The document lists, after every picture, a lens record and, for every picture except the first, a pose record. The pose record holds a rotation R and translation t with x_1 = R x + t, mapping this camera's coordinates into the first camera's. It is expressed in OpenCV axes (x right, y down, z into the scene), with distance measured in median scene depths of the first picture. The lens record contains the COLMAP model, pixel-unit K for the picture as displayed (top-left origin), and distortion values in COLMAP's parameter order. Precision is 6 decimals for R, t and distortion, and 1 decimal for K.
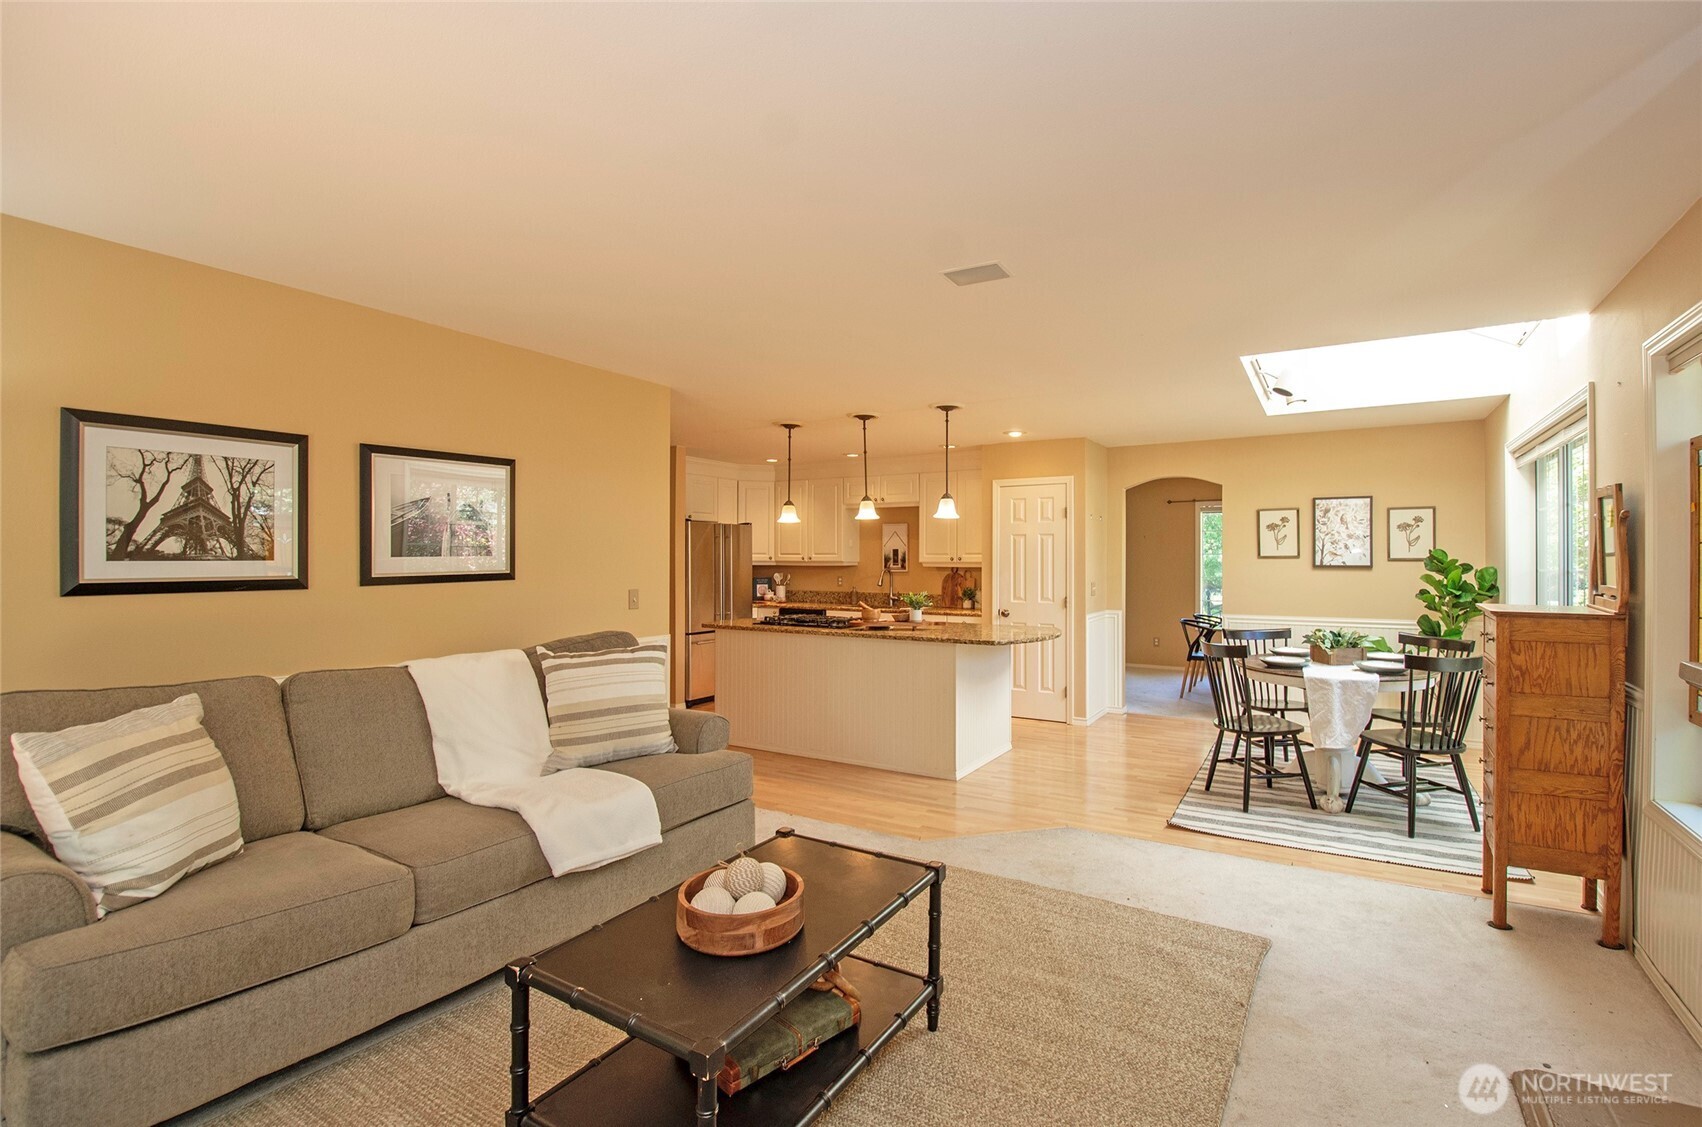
lens RADIAL K [[748.9, 0, 887.0], [0, 748.9, 557.7], [0, 0, 1]] dist [0.013915, -0.020495]
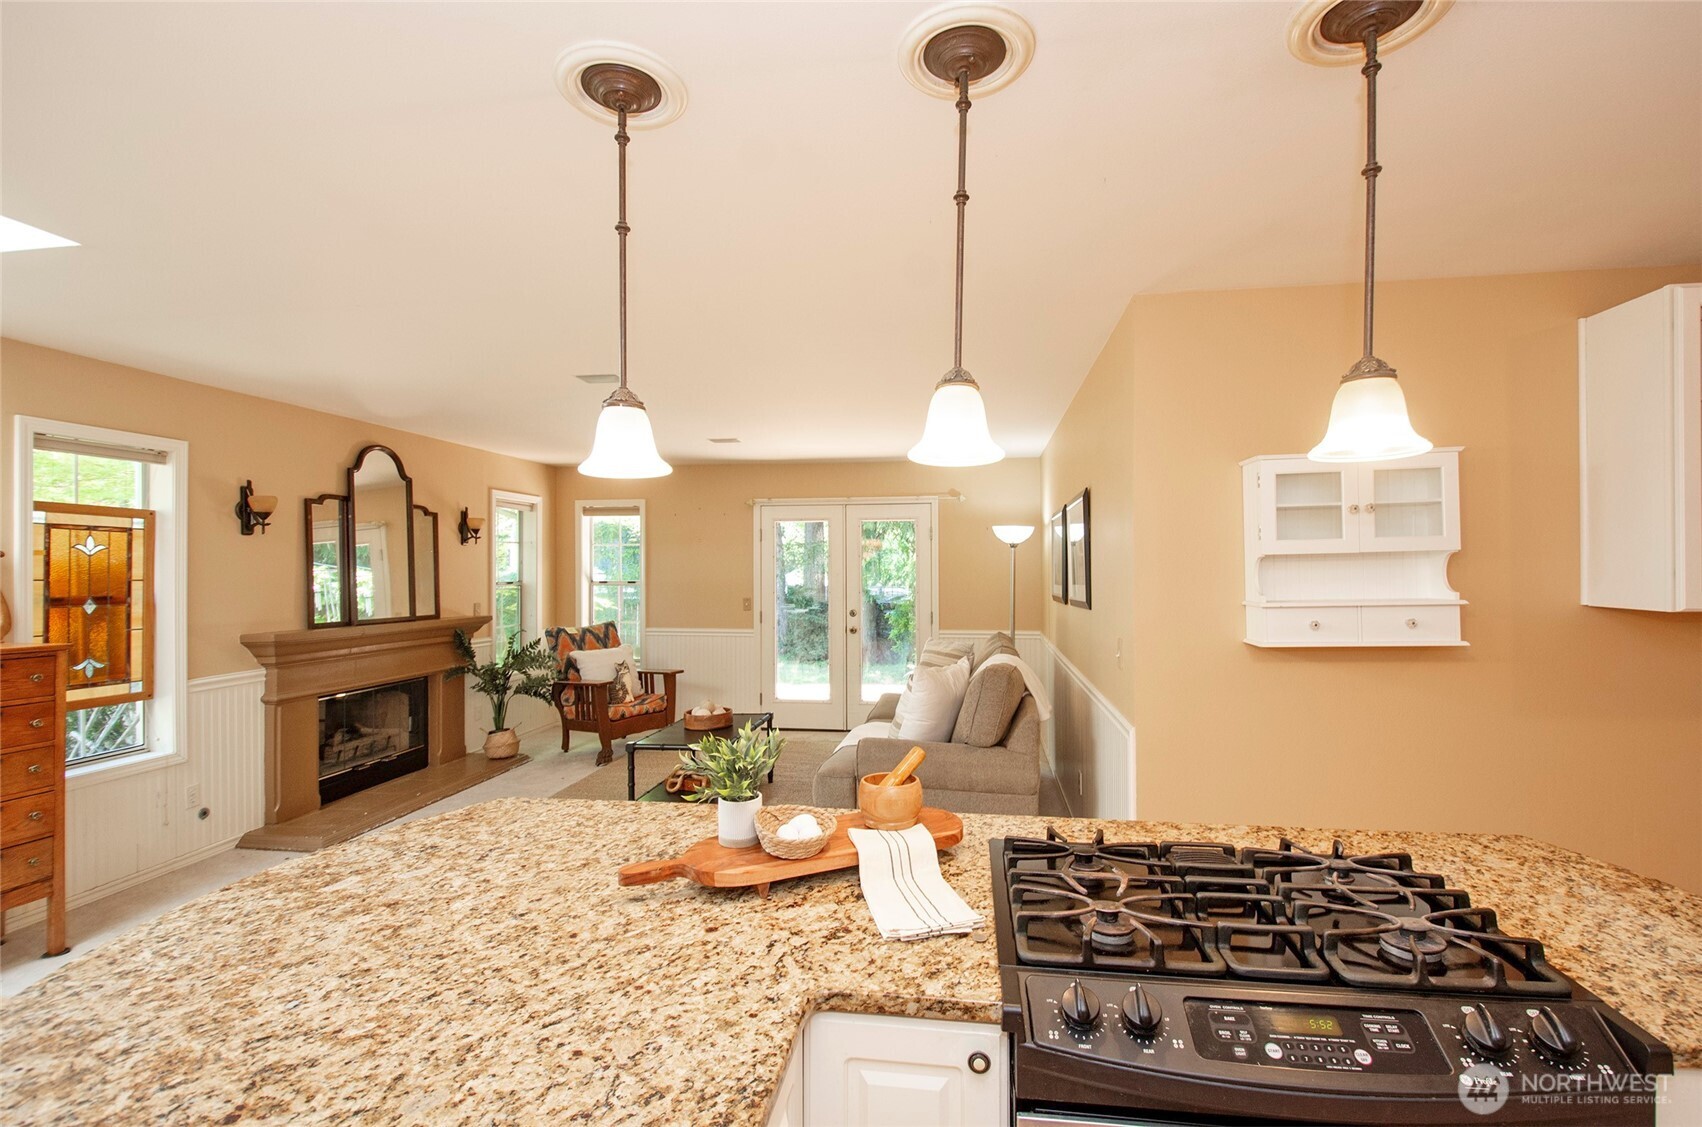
lens RADIAL K [[756.1, 0, 871.0], [0, 756.1, 564.6], [0, 0, 1]] dist [0.014368, -0.011944]
pose [[-0.923918, -0.001496, -0.382587, 0.104881], [0.002430, 0.999949, -0.009779, -0.014653], [0.382583, -0.009964, -0.923868, 1.311501]]
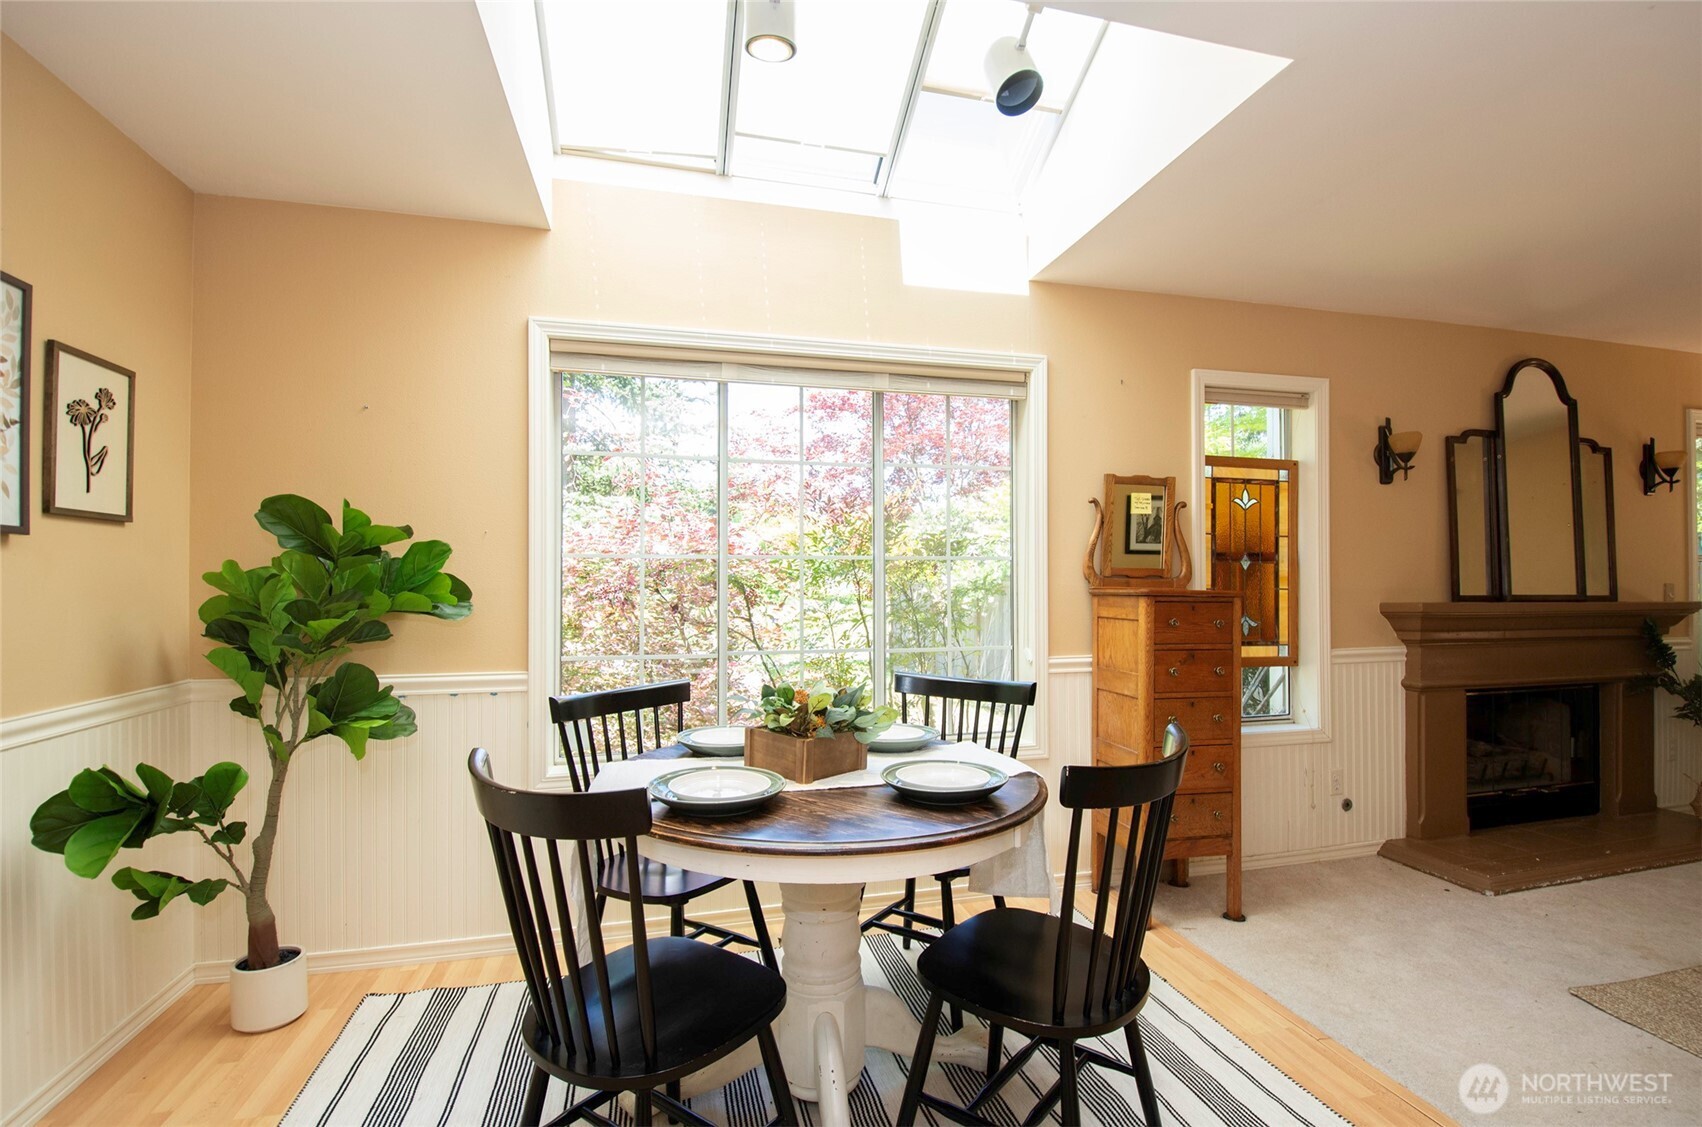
lens RADIAL K [[772.4, 0, 866.7], [0, 772.4, 580.5], [0, 0, 1]] dist [0.002411, -0.016512]
pose [[-0.709337, 0.005312, 0.704849, 0.252412], [-0.001902, 0.999954, -0.009451, 0.037278], [-0.704867, -0.008045, -0.709294, 1.124350]]
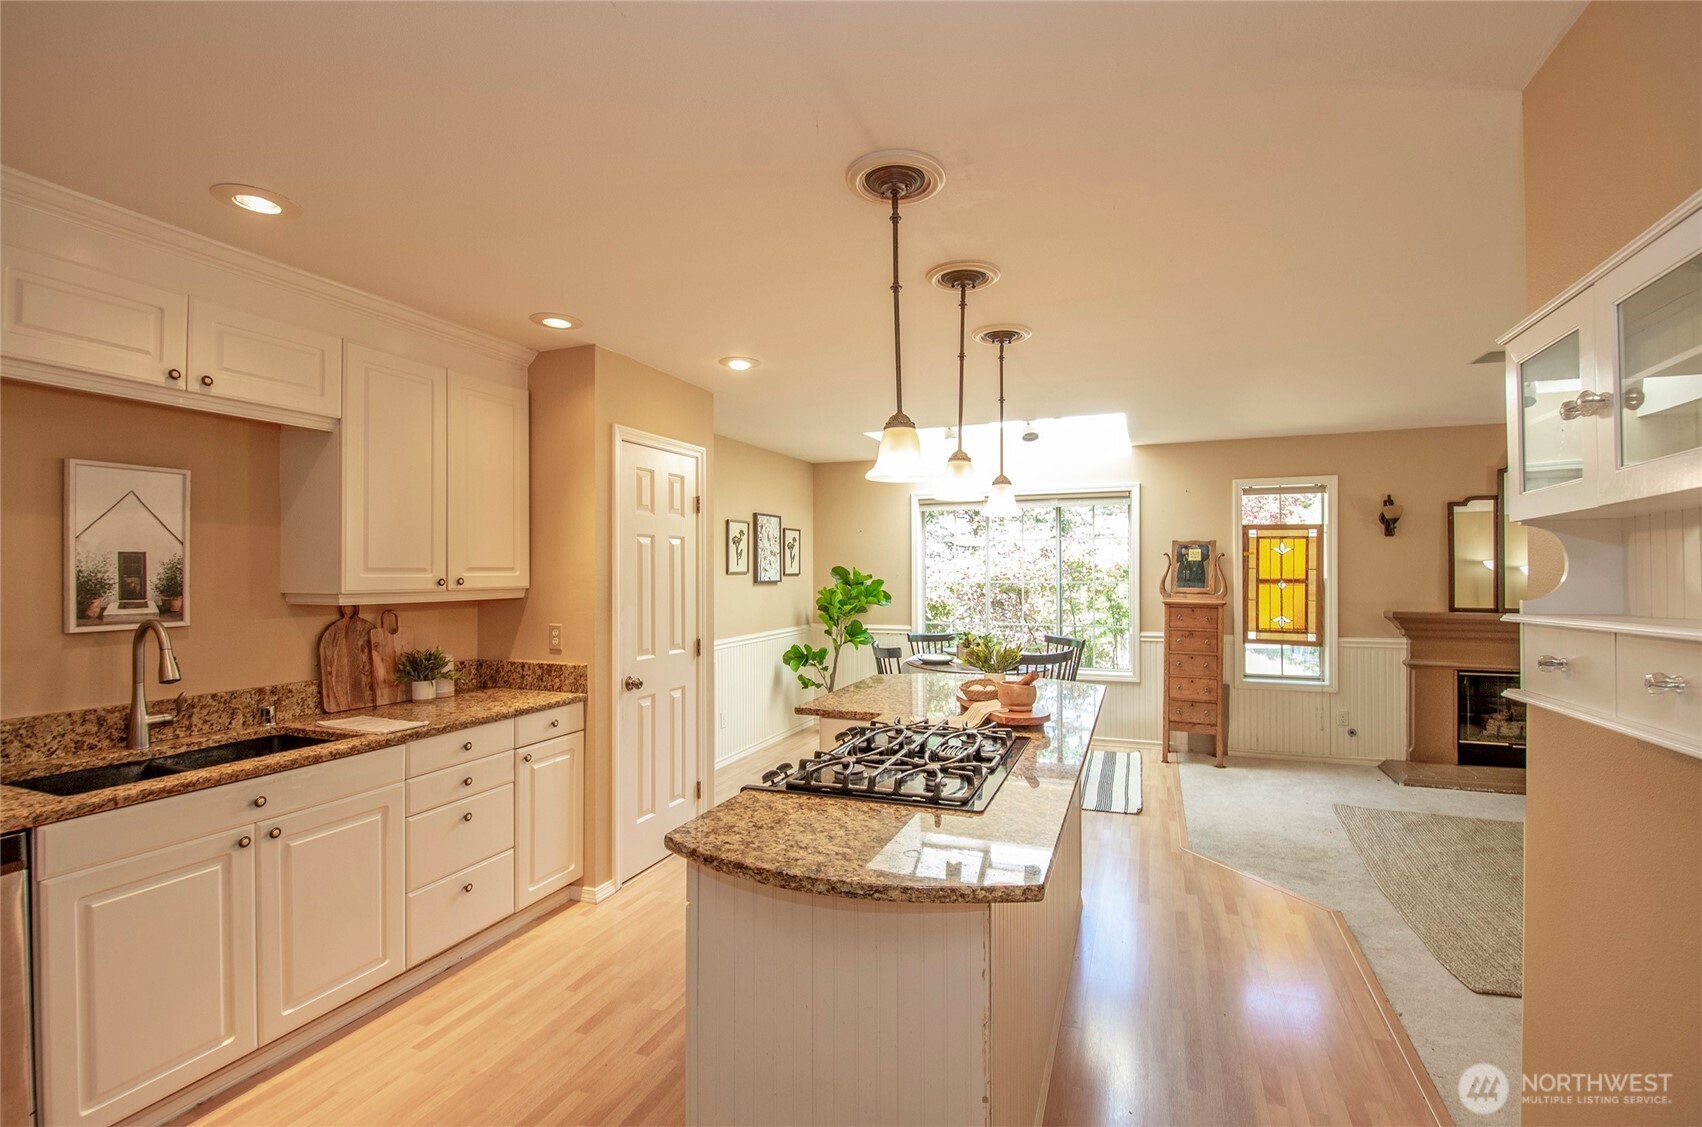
lens RADIAL K [[760.9, 0, 874.7], [0, 760.9, 567.3], [0, 0, 1]] dist [0.023574, -0.021060]
pose [[-0.176457, -0.000190, 0.984308, -0.524719], [-0.002364, 0.999997, -0.000231, -0.009711], [-0.984306, -0.002367, -0.176457, 1.219198]]
